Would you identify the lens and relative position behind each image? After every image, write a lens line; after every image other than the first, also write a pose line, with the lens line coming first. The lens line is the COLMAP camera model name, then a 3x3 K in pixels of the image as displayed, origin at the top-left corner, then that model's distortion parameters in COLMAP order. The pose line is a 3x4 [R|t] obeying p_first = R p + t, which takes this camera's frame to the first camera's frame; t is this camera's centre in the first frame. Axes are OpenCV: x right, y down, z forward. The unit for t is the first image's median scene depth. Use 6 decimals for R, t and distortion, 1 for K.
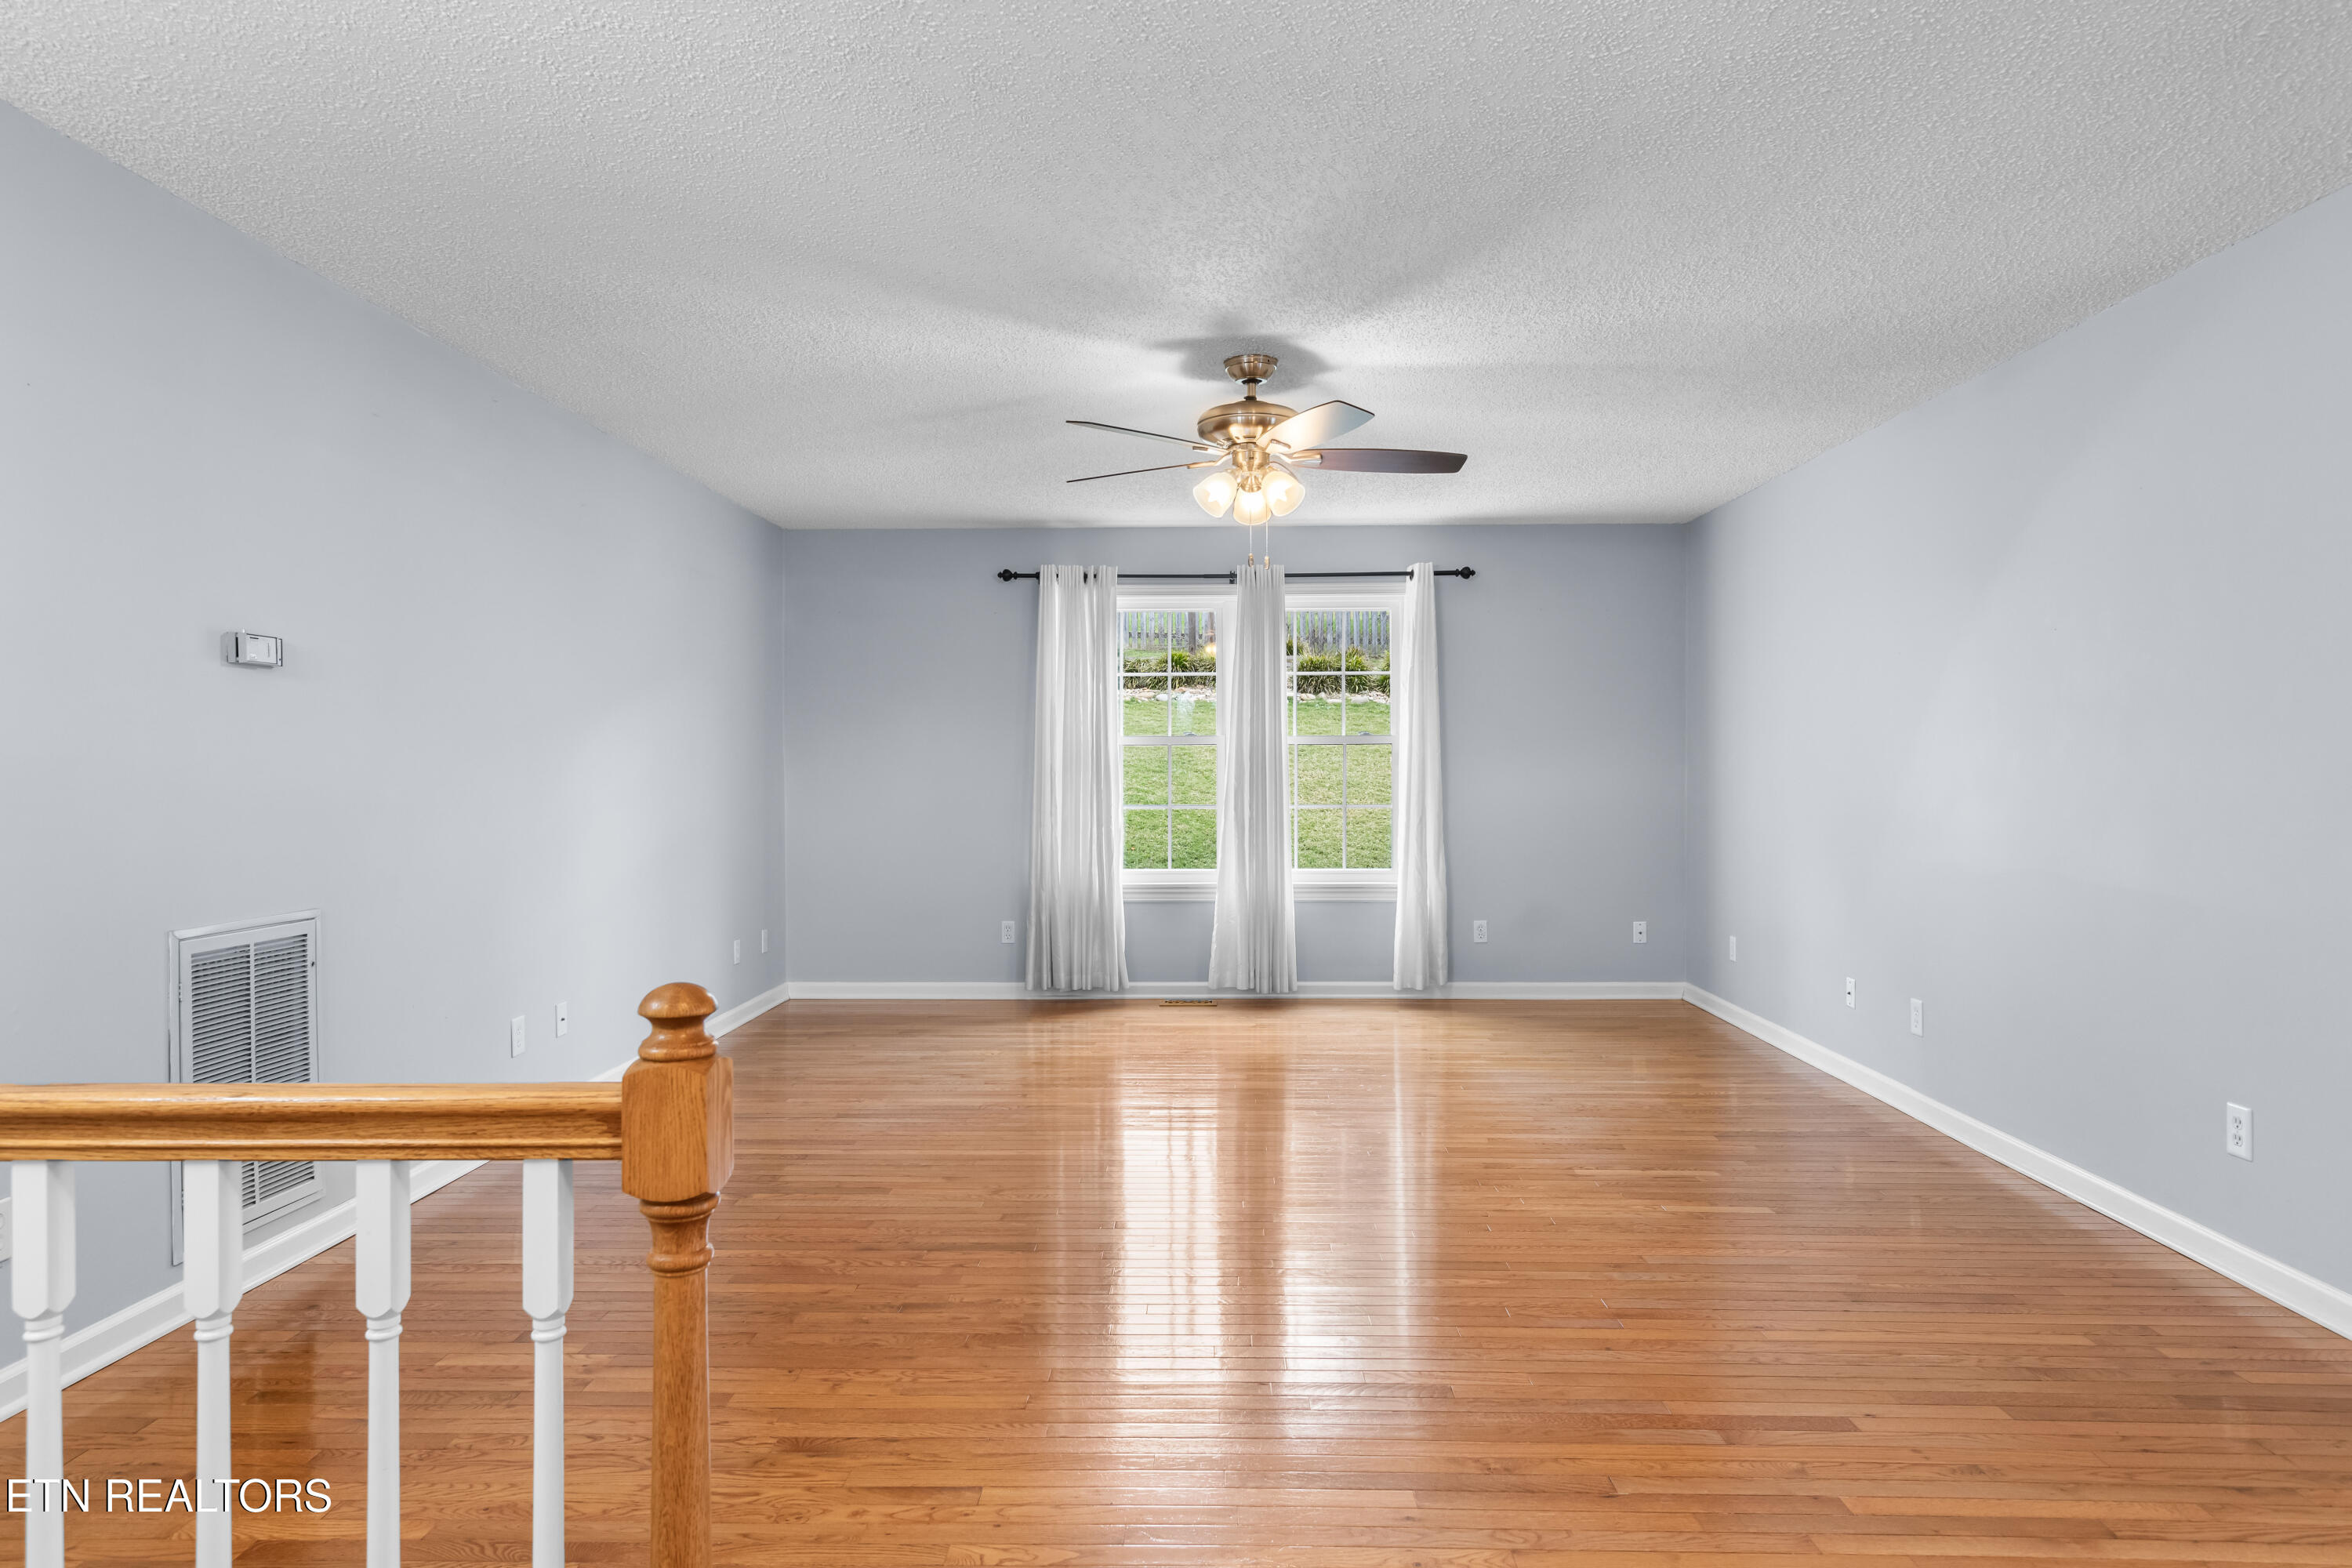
lens RADIAL K [[1400.1, 0, 1176.0], [0, 1400.1, 784.0], [0, 0, 1]] dist [0.003522, 0.000052]
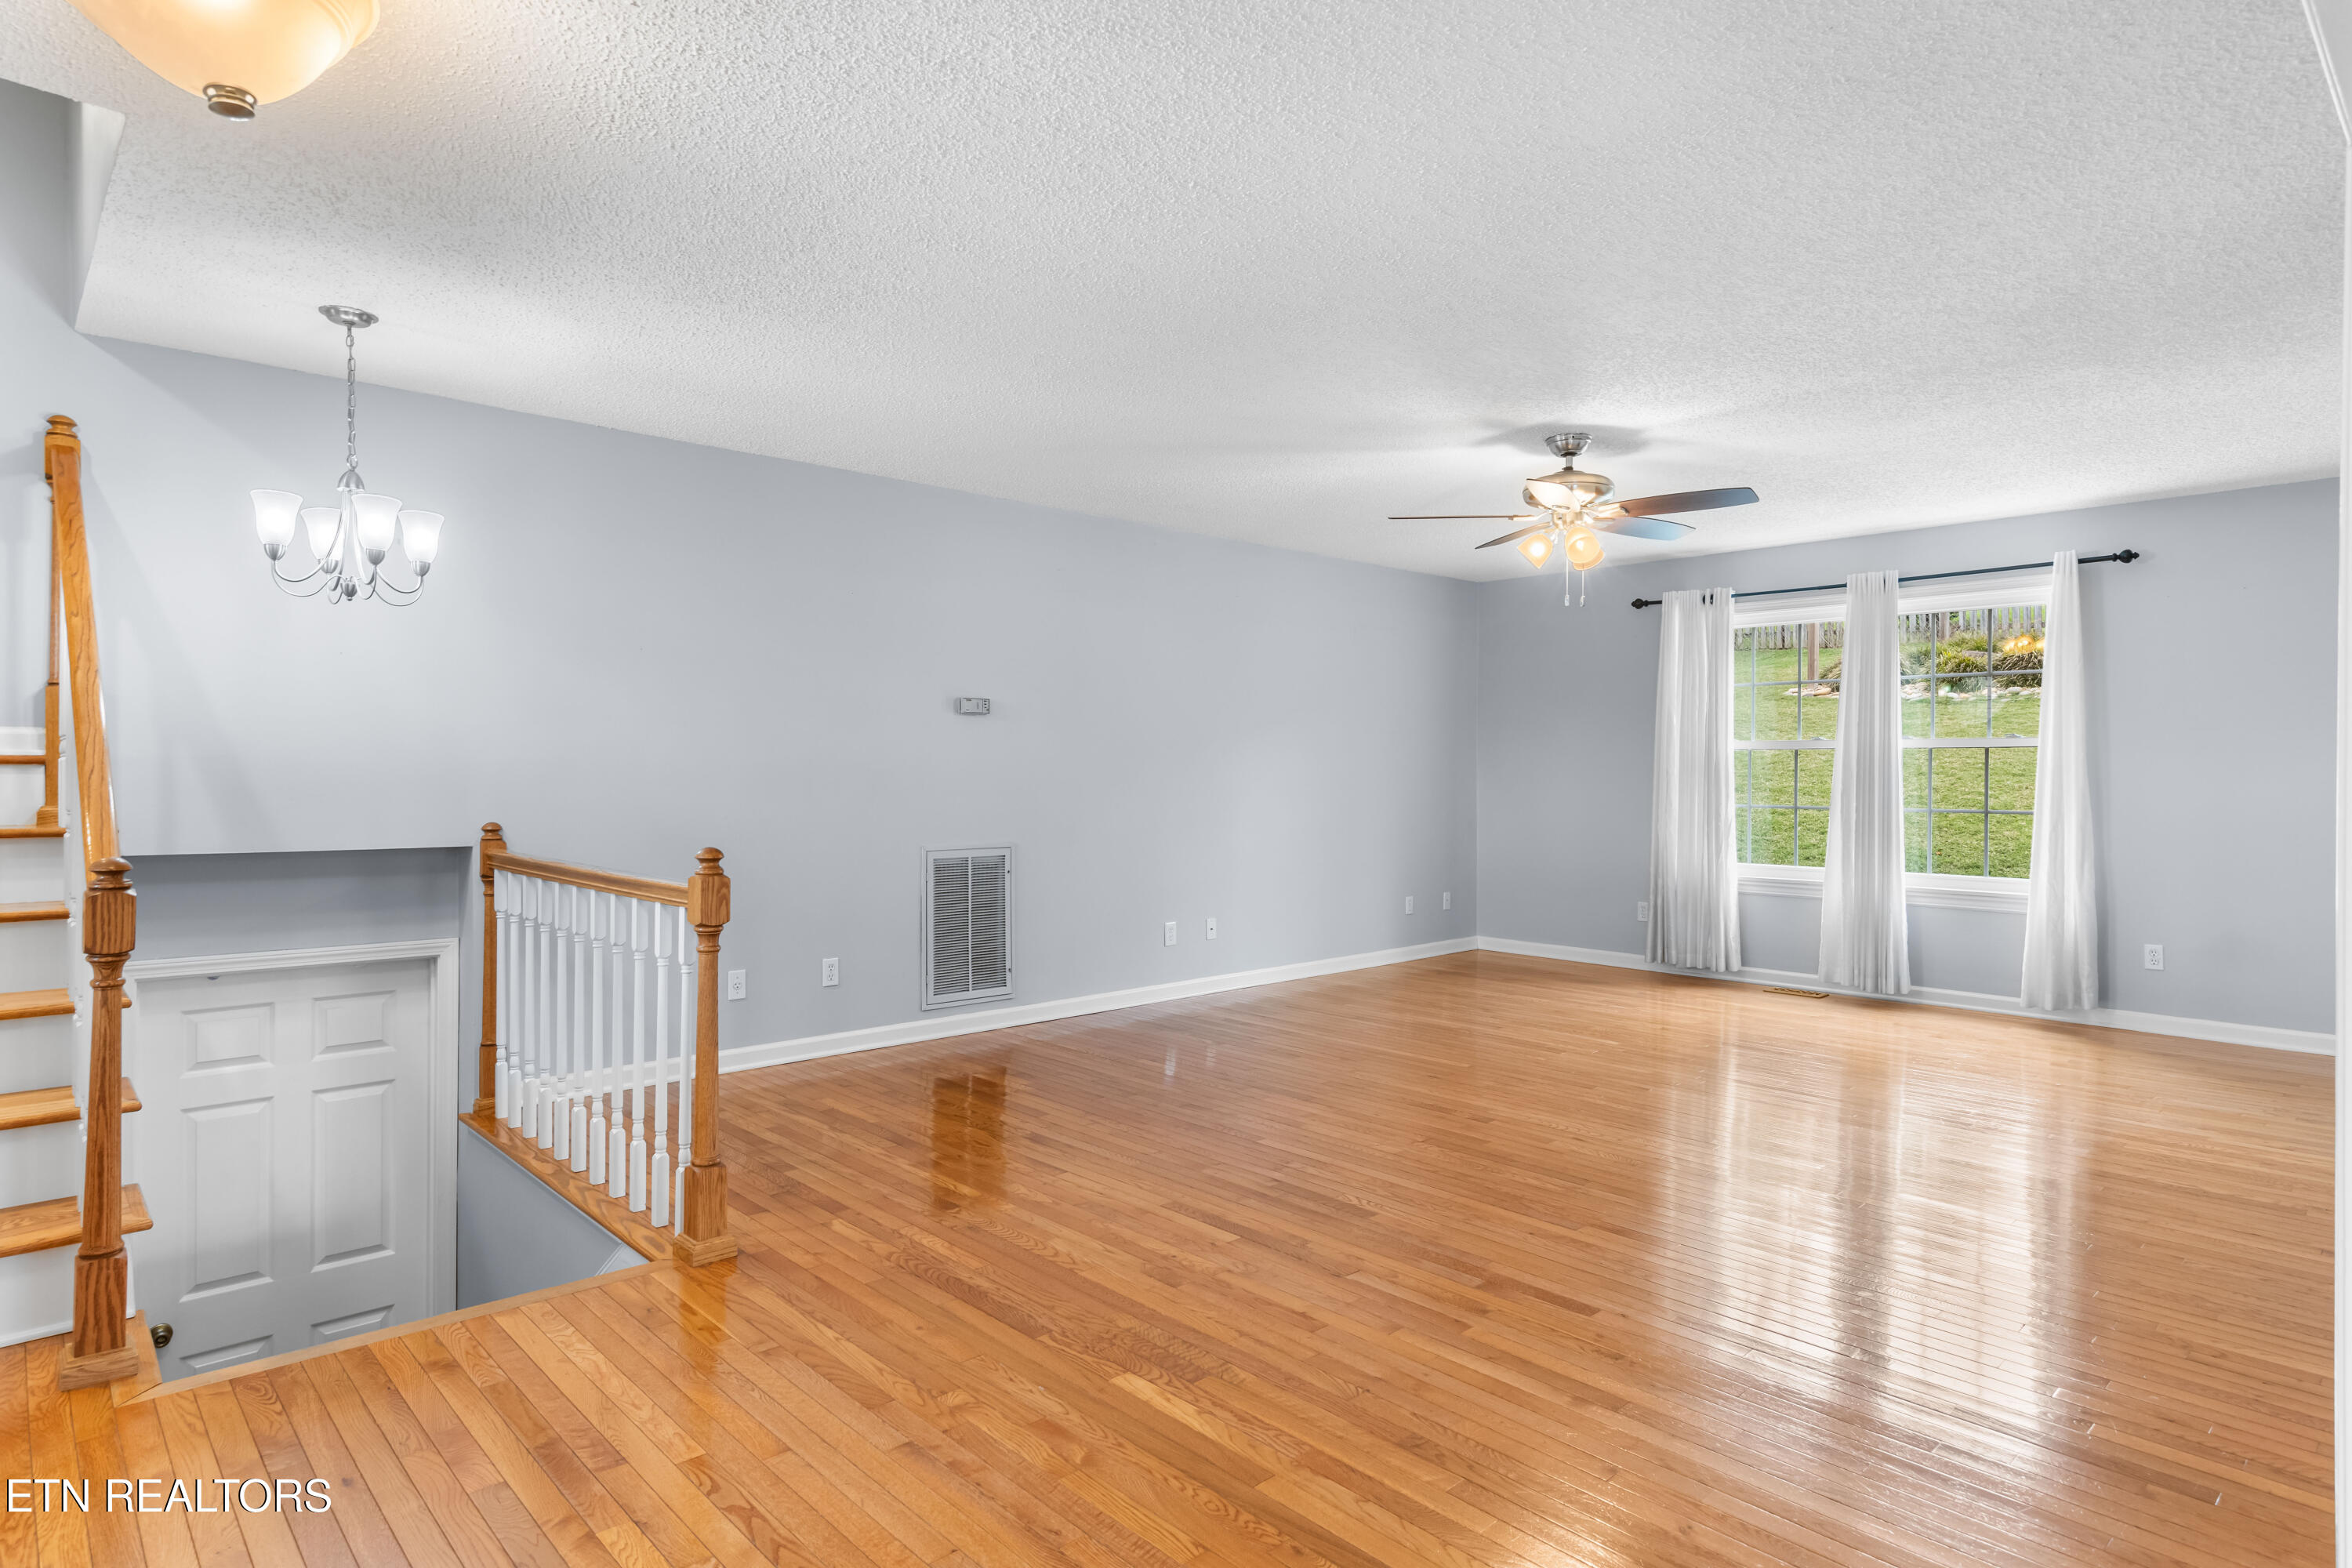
lens RADIAL K [[1280.6, 0, 1175.8], [0, 1280.6, 778.2], [0, 0, 1]] dist [0.004085, 0.000472]
pose [[0.694828, 0.010933, -0.719093, 0.380628], [-0.013339, 0.999908, 0.002314, -0.001697], [0.719052, 0.007984, 0.694910, -0.013655]]
